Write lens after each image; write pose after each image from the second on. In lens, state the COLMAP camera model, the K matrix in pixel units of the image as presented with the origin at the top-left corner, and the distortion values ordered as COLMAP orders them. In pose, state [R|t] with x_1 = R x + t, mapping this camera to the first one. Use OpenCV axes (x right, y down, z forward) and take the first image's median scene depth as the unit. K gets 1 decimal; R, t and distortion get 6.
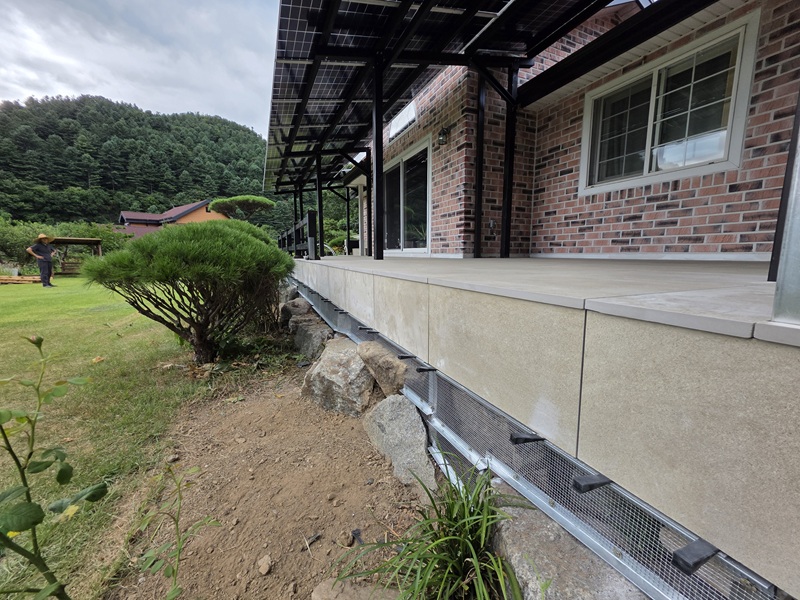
lens RADIAL K [[320.1, 0, 397.5], [0, 320.1, 295.1], [0, 0, 1]] dist [0.004280, 0.000757]
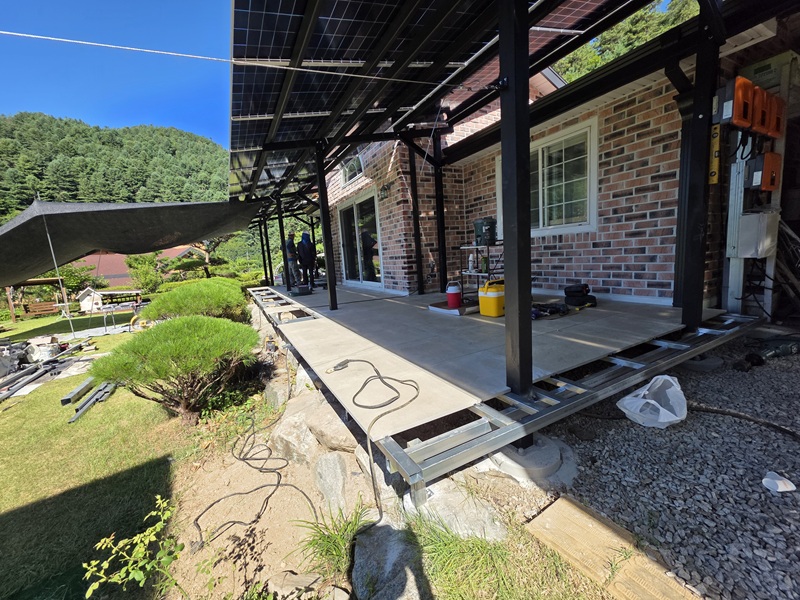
lens RADIAL K [[320.1, 0, 396.9], [0, 320.1, 295.0], [0, 0, 1]] dist [0.004280, 0.000757]
pose [[0.994563, -0.078546, 0.068377, 0.081660], [0.078879, 0.996882, -0.002174, -0.121698], [-0.067993, 0.007556, 0.997657, -0.166266]]
